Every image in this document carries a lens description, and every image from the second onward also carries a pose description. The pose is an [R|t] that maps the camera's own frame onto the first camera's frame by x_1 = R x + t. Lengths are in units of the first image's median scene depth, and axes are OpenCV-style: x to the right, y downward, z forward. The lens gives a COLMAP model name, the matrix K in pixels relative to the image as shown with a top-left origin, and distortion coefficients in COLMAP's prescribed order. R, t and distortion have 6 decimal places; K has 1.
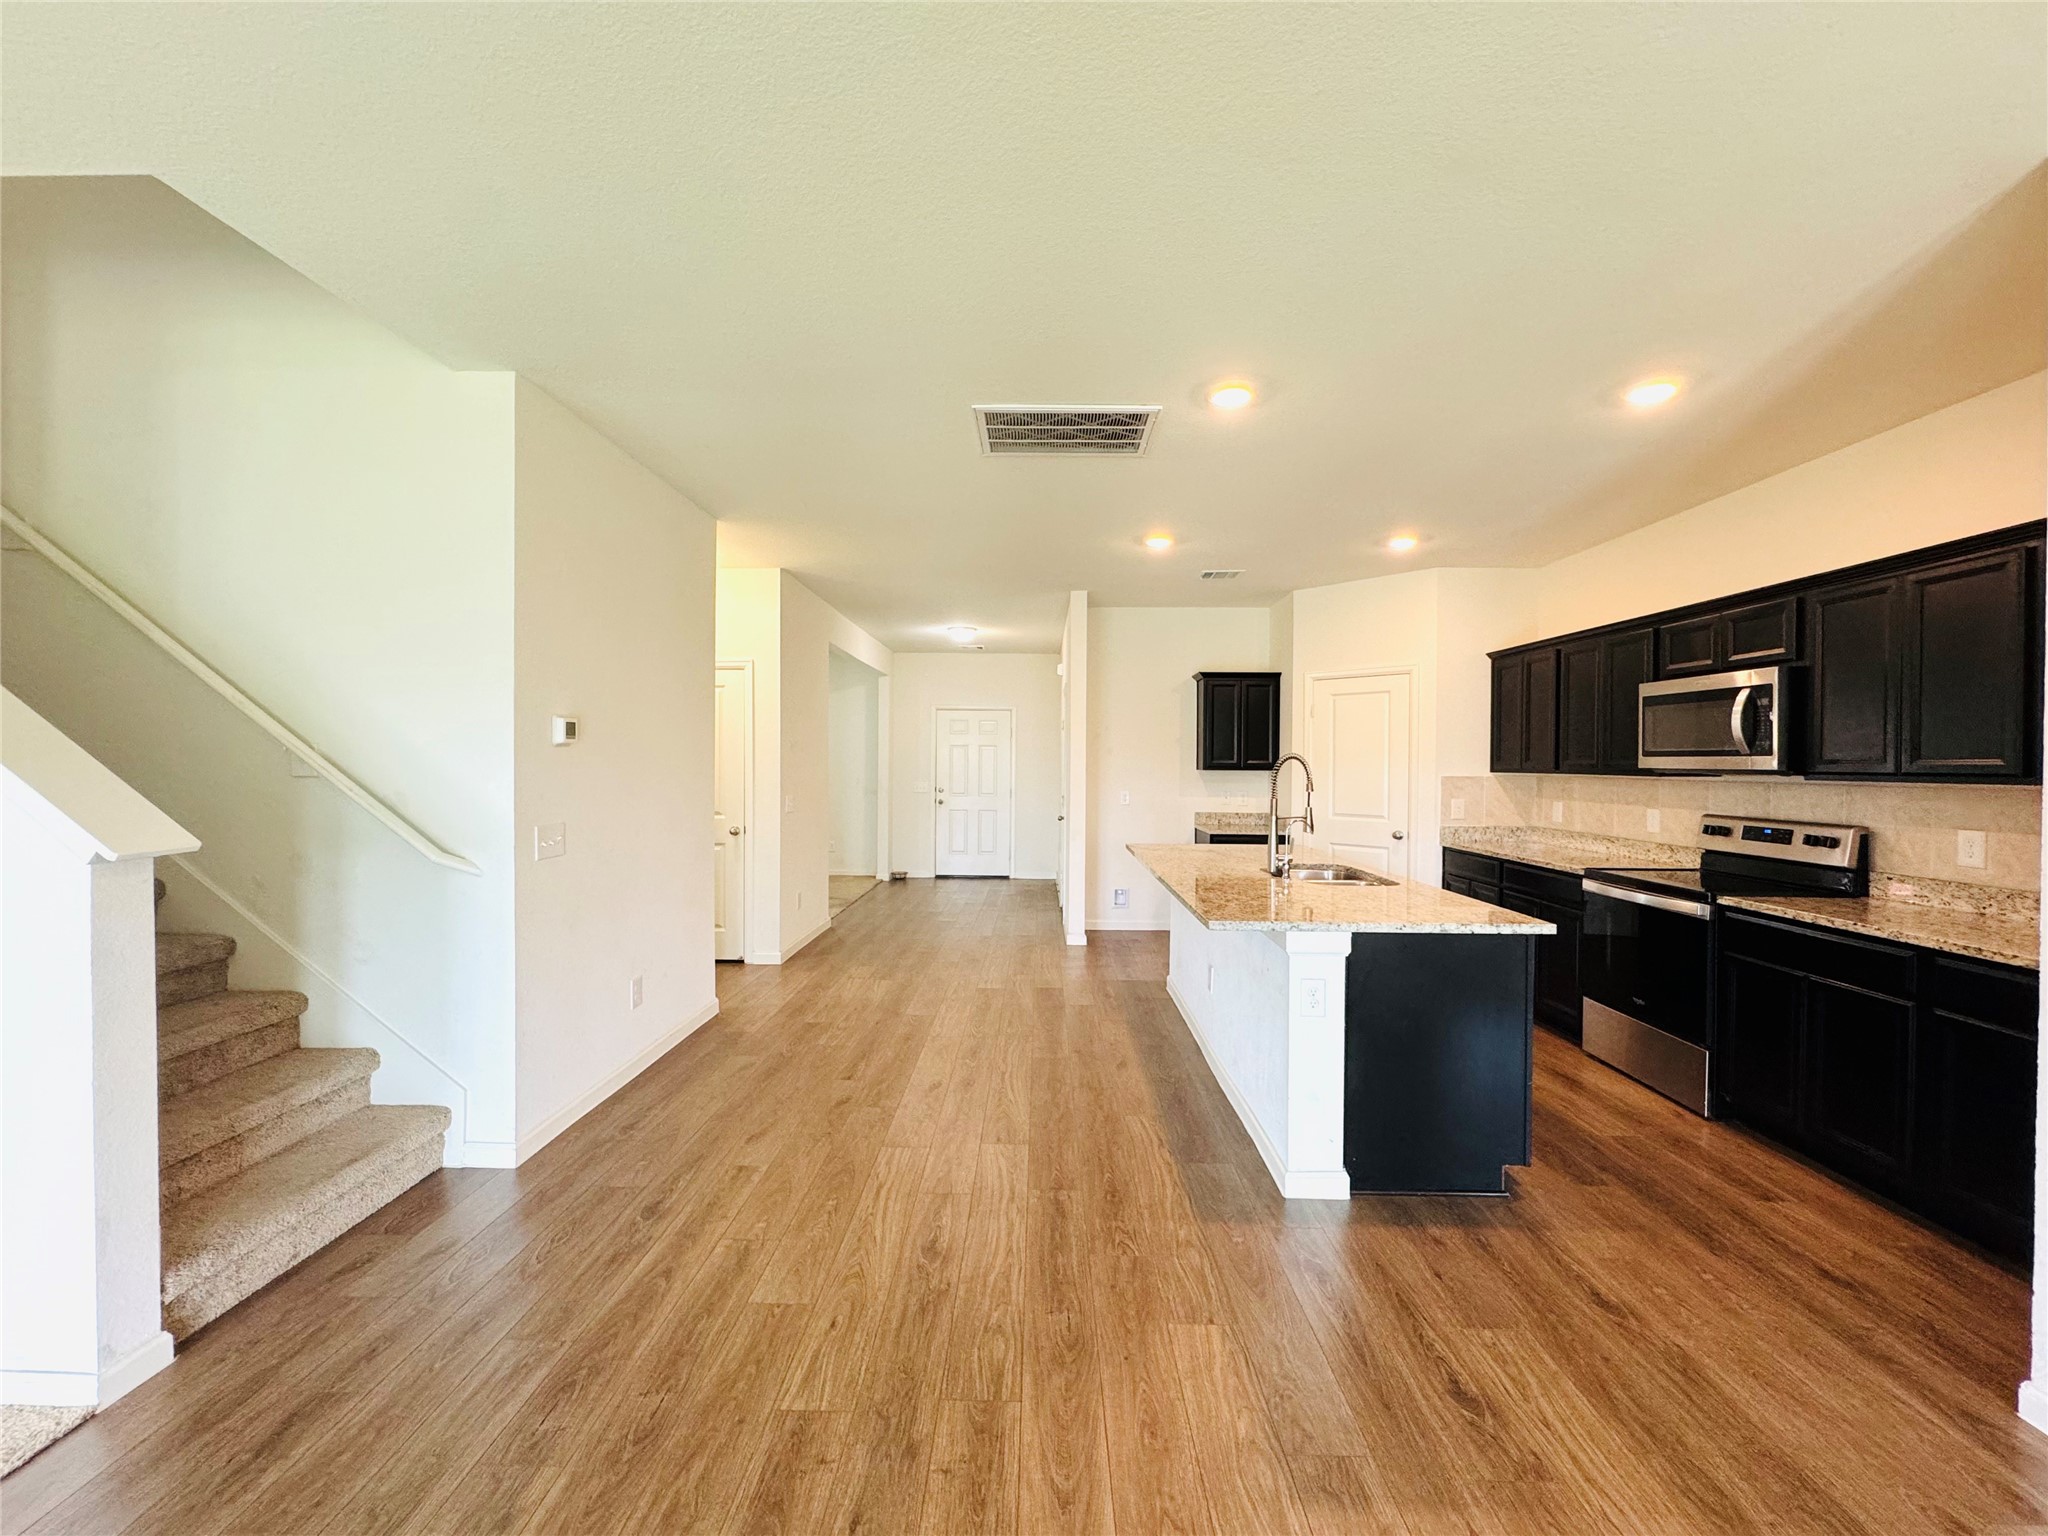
lens RADIAL K [[819.2, 0, 1021.8], [0, 819.2, 767.8], [0, 0, 1]] dist [-0.004171, 0.000224]
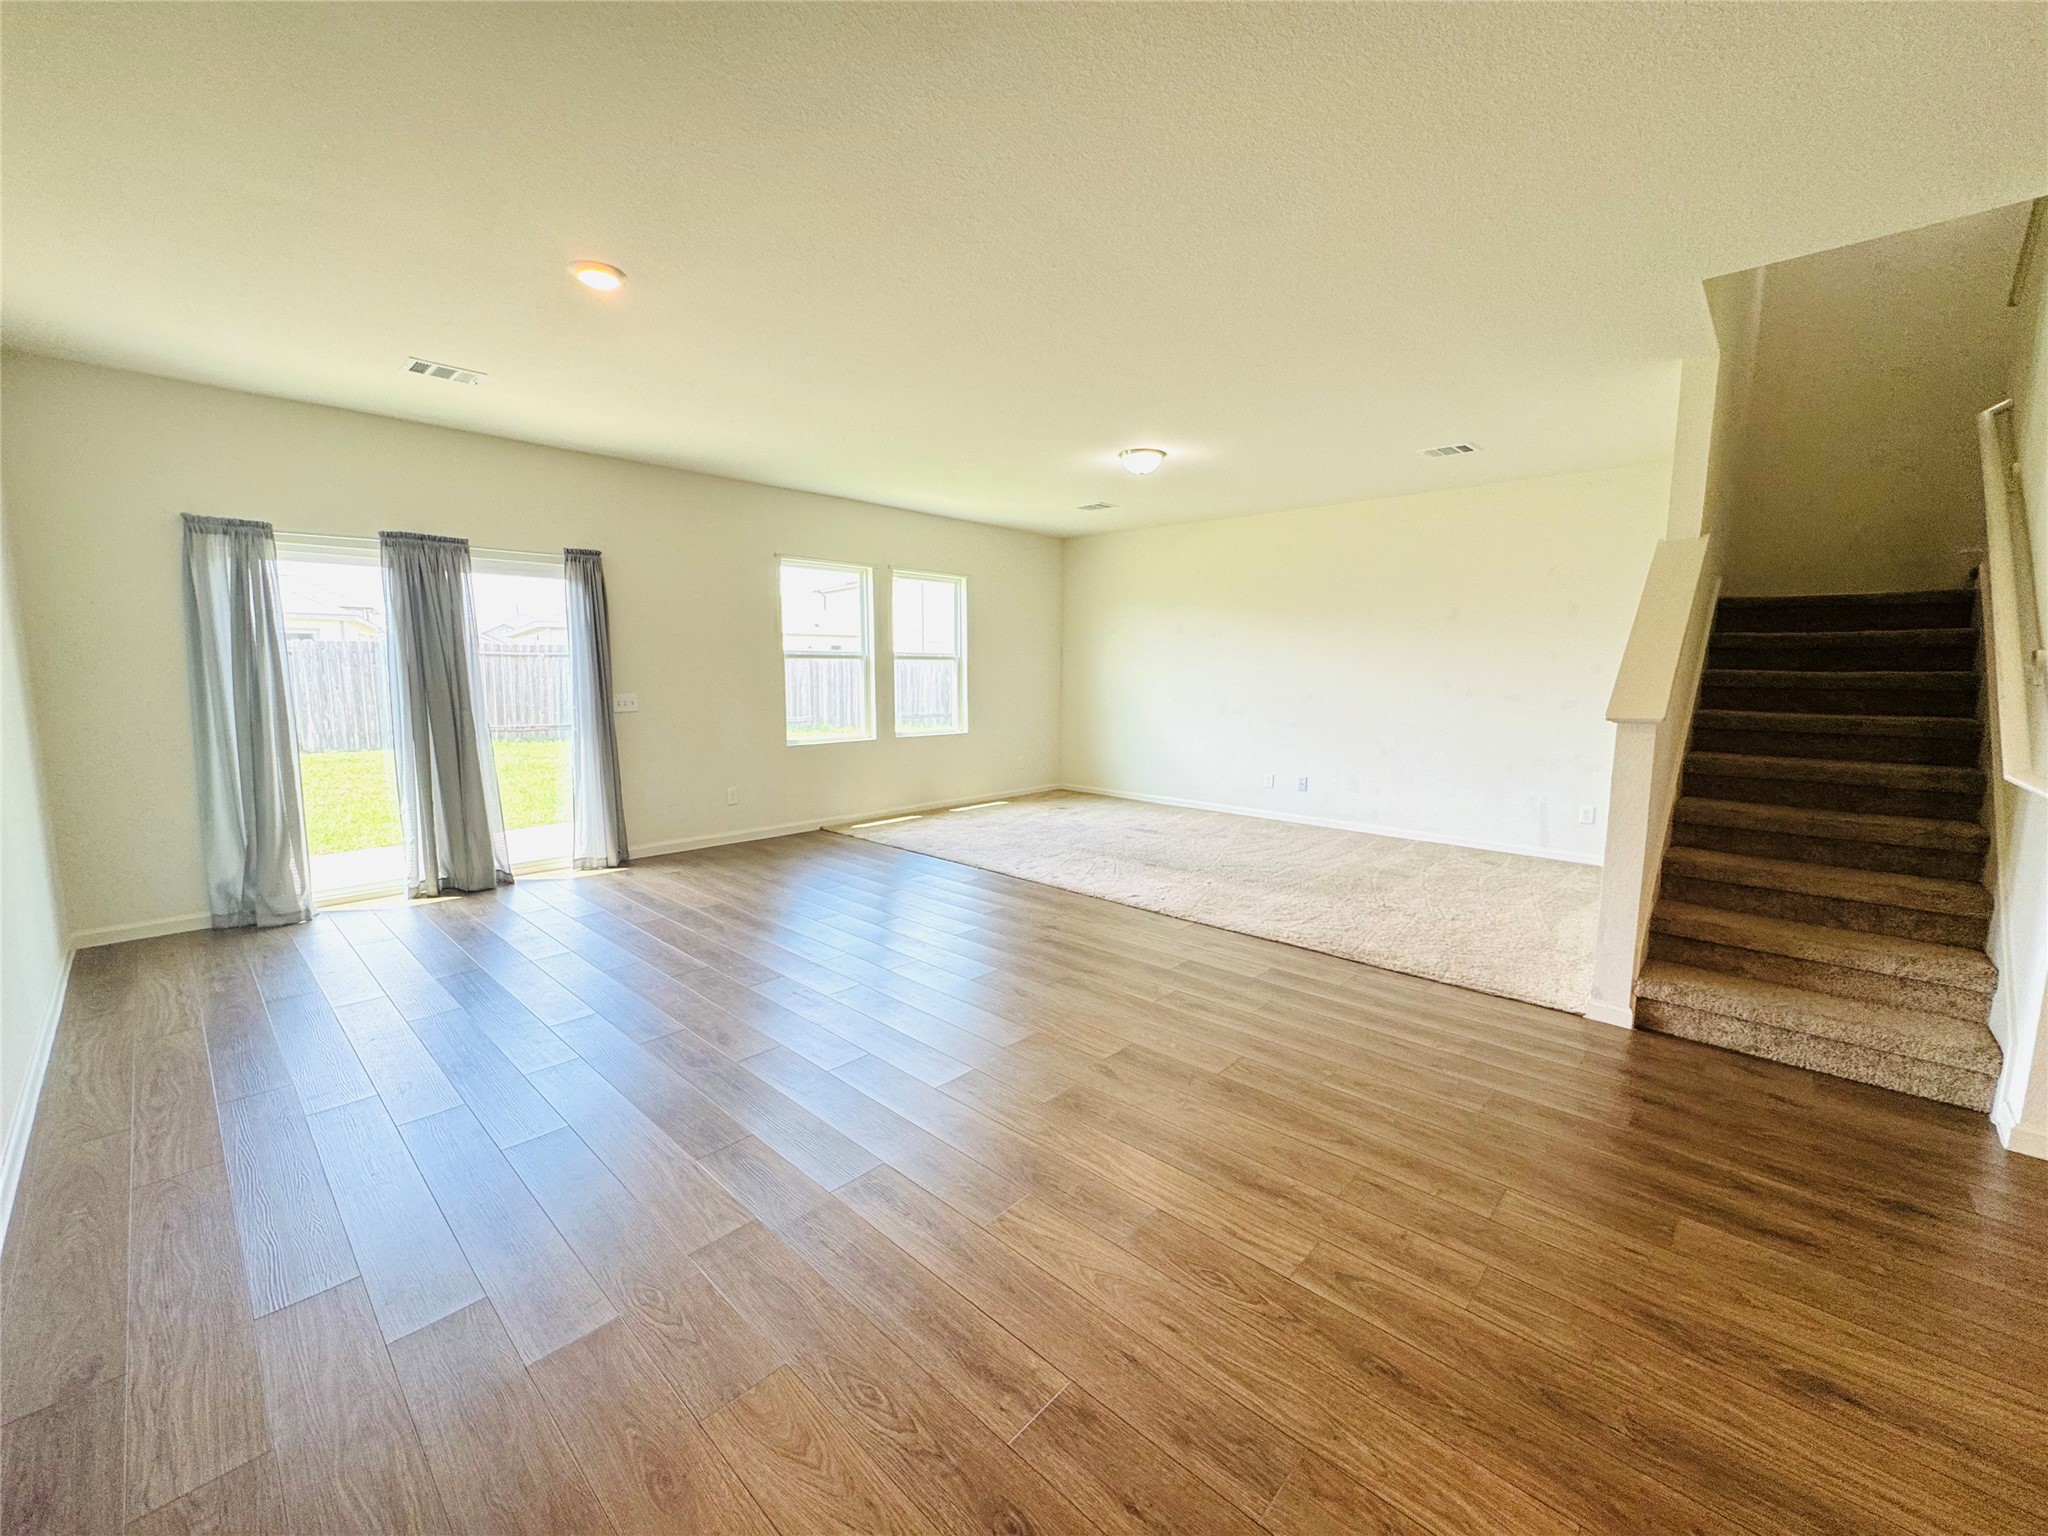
lens RADIAL K [[819.2, 0, 1021.8], [0, 819.2, 767.8], [0, 0, 1]] dist [-0.004171, 0.000224]
pose [[-0.667123, 0.083245, -0.740282, 0.466967], [-0.018534, 0.991574, 0.128206, 0.004894], [0.744717, 0.099250, -0.659959, 0.536520]]
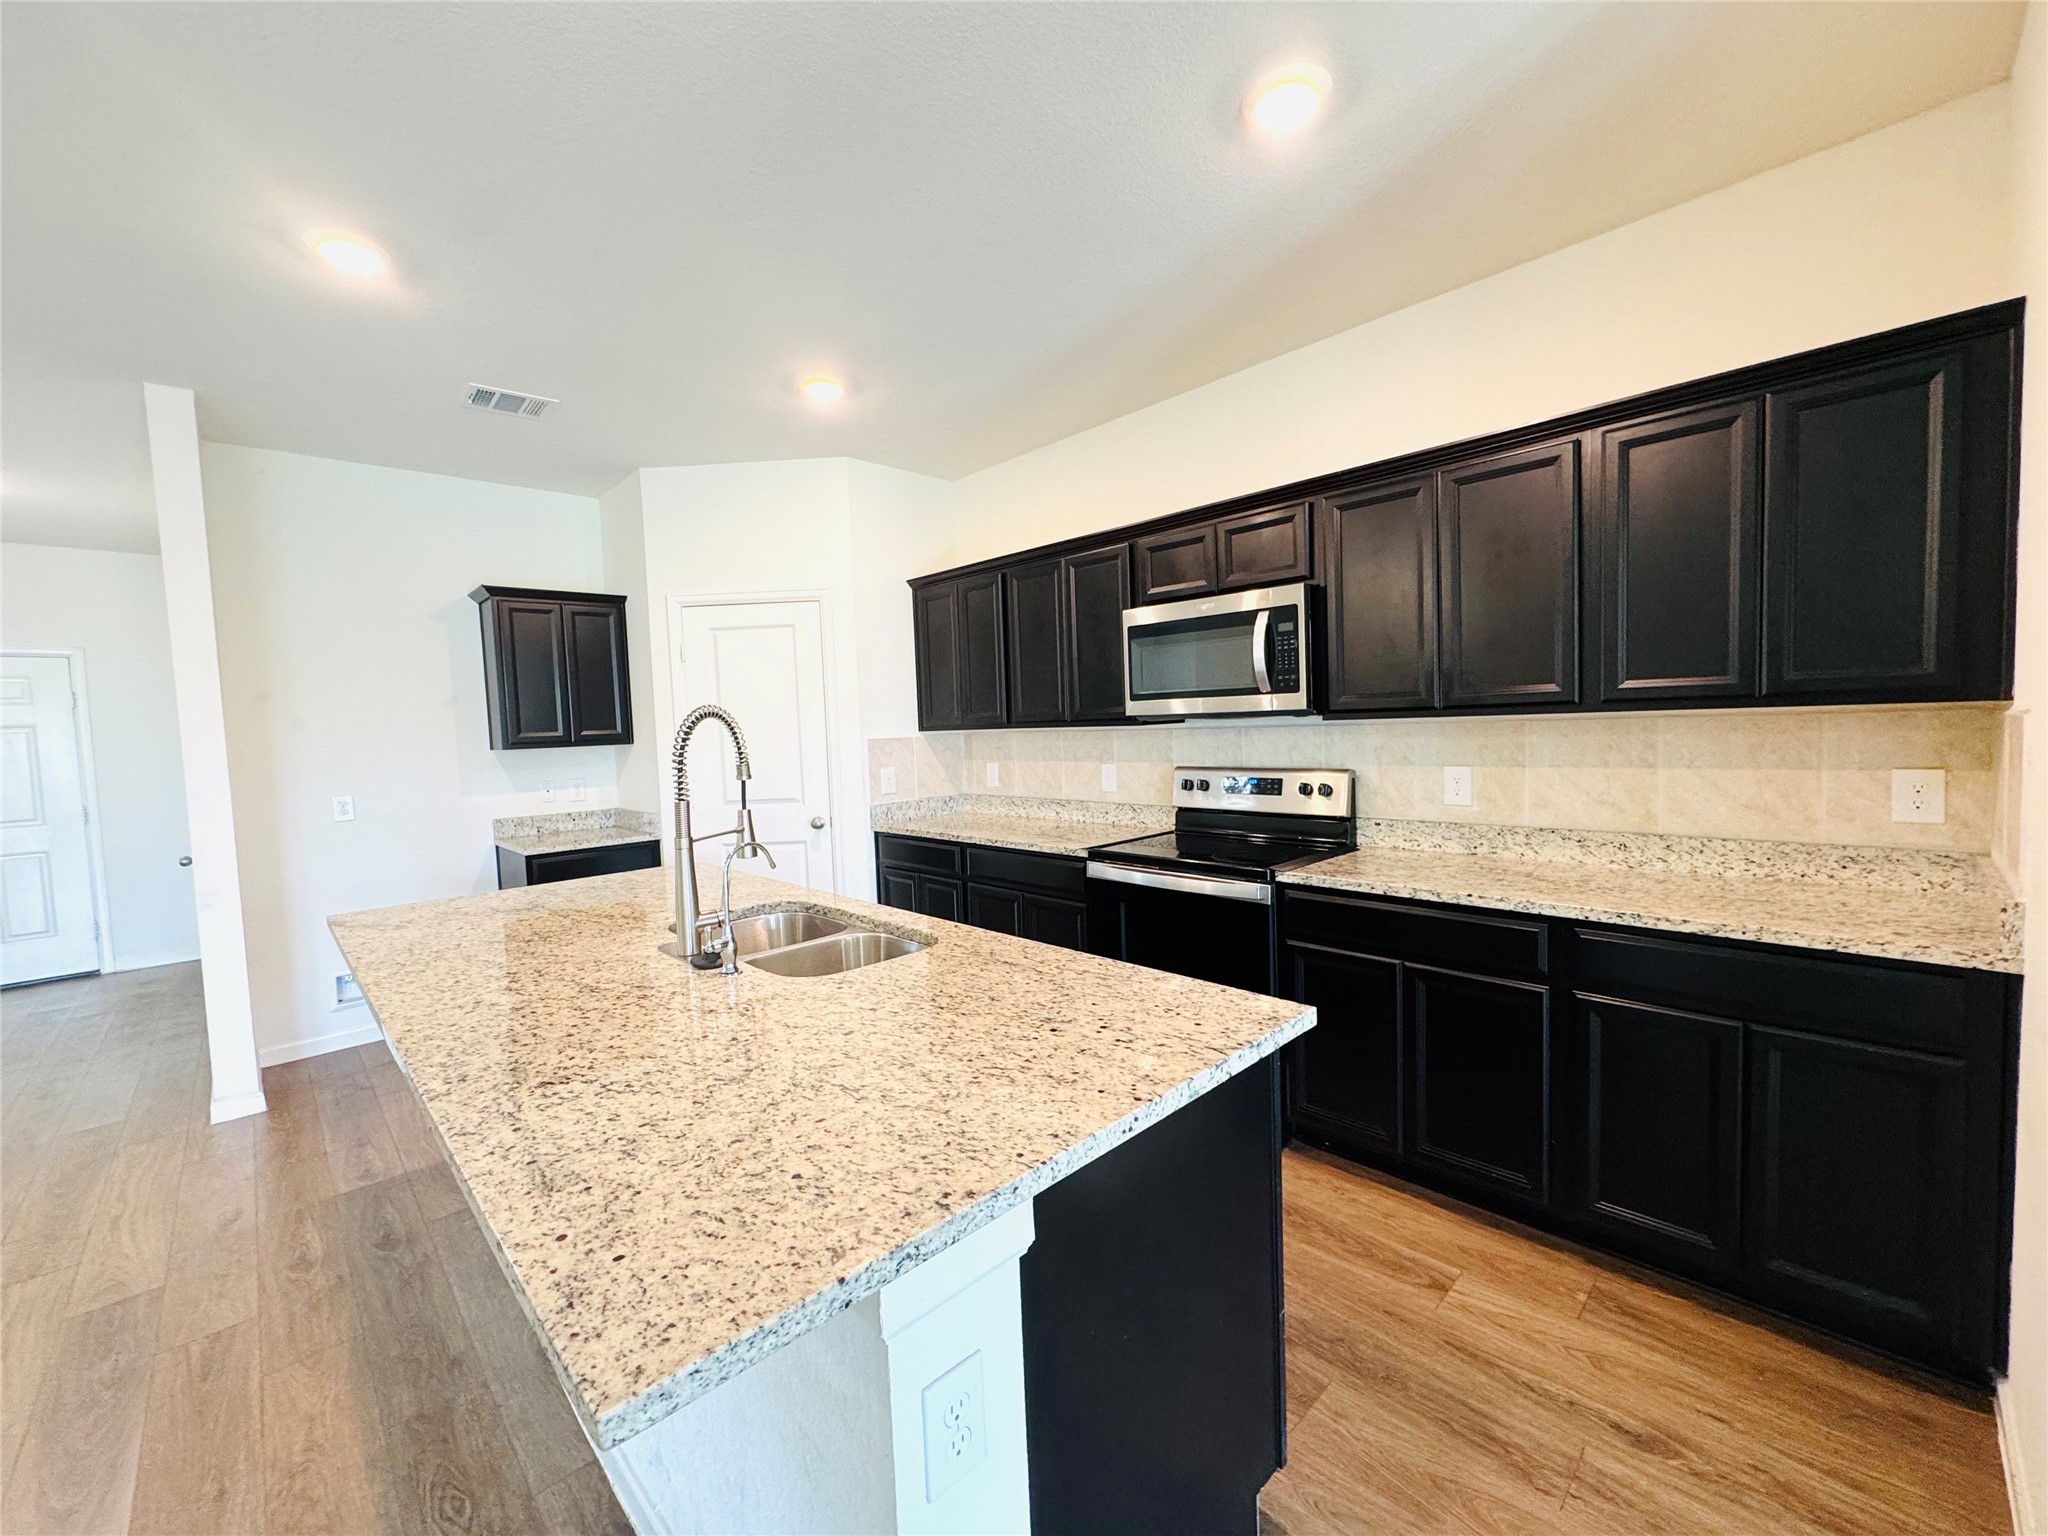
lens RADIAL K [[819.2, 0, 1021.8], [0, 819.2, 767.8], [0, 0, 1]] dist [-0.004171, 0.000224]
pose [[0.706262, -0.074035, 0.704069, 0.109612], [0.048416, 0.997240, 0.056296, 0.001133], [-0.706293, -0.005672, 0.707897, 0.501922]]
